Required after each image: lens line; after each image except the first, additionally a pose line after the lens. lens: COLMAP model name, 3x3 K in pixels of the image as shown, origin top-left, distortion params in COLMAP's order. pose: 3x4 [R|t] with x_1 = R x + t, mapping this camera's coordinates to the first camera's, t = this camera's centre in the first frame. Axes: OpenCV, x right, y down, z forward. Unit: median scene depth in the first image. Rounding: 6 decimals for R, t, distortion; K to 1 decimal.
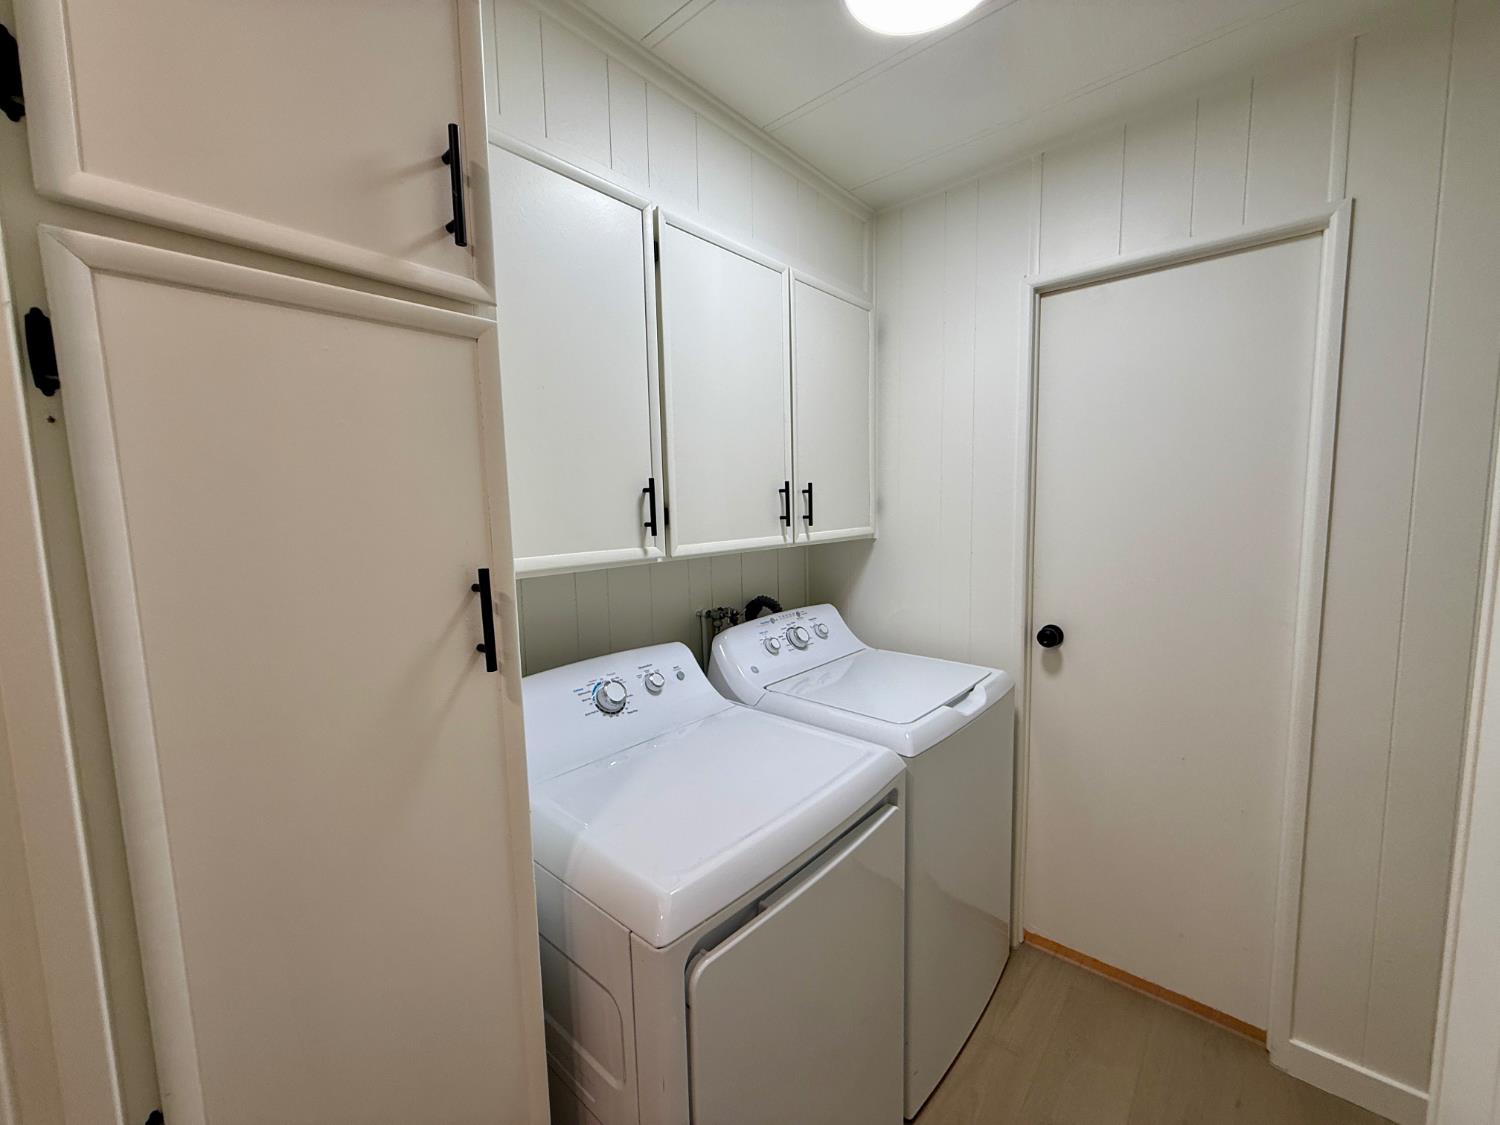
lens RADIAL K [[604.7, 0, 748.7], [0, 604.7, 563.6], [0, 0, 1]] dist [0.002073, 0.001157]
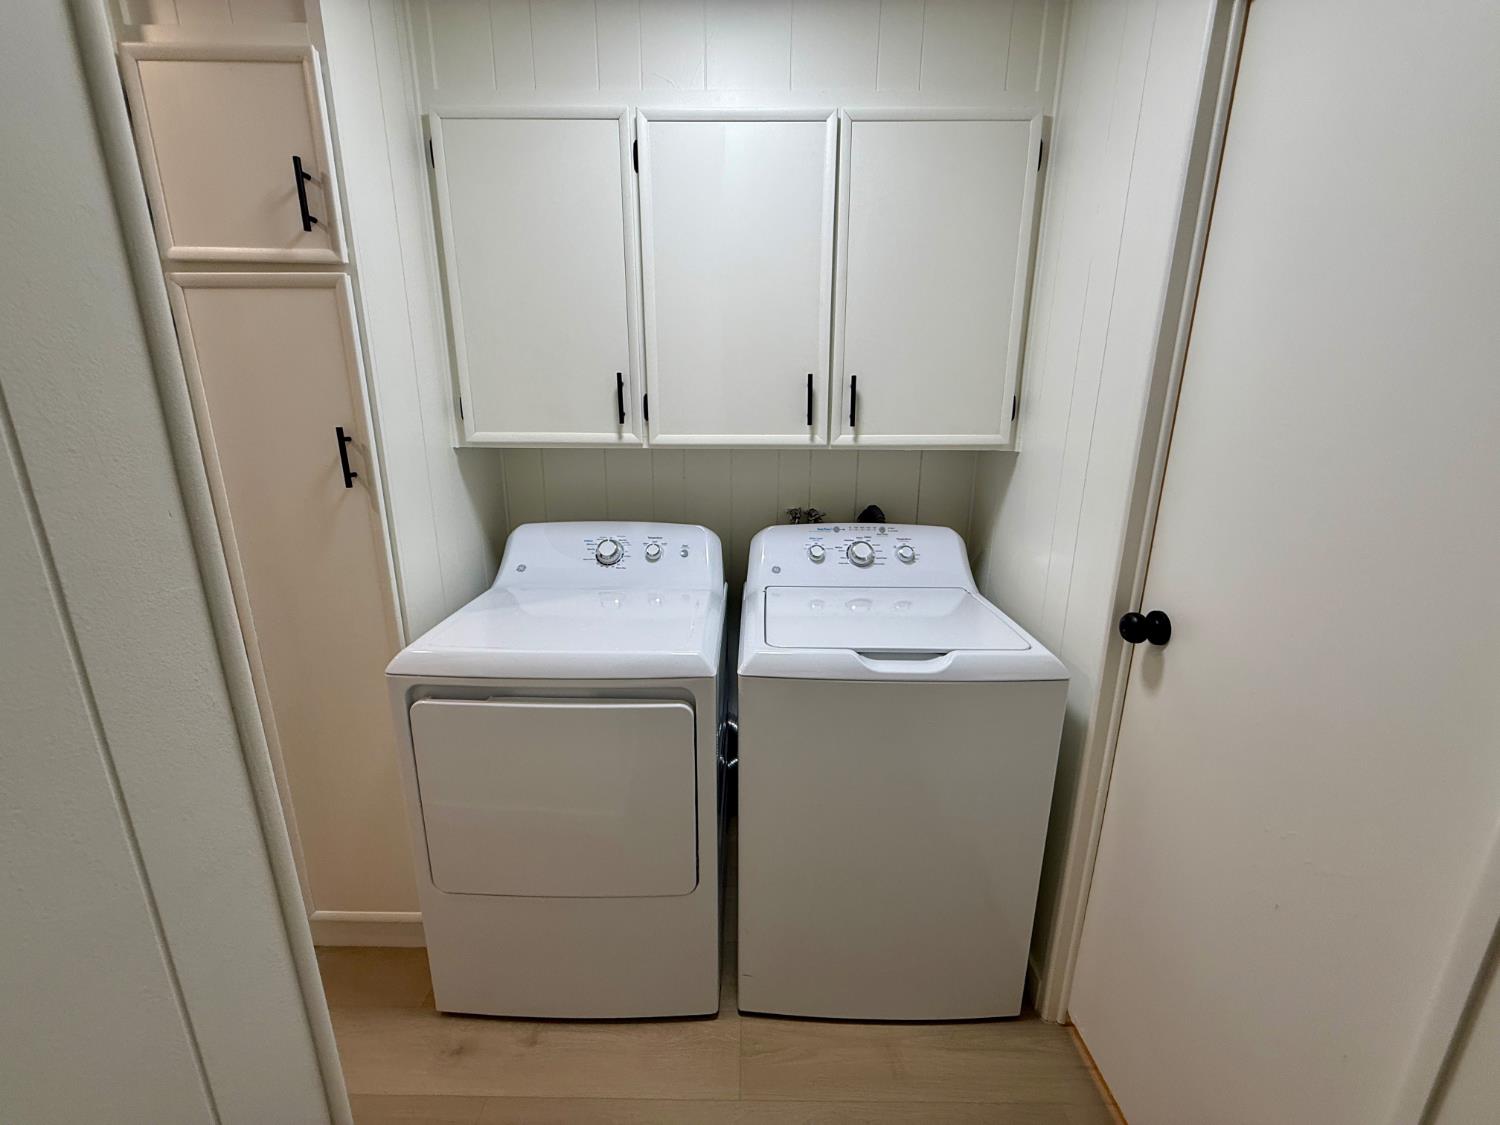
lens RADIAL K [[604.7, 0, 742.9], [0, 604.7, 564.7], [0, 0, 1]] dist [0.002073, 0.001157]
pose [[0.642253, 0.211537, -0.736725, 0.856398], [-0.095703, 0.975773, 0.196745, -0.029783], [0.760495, -0.055853, 0.646937, 0.373992]]
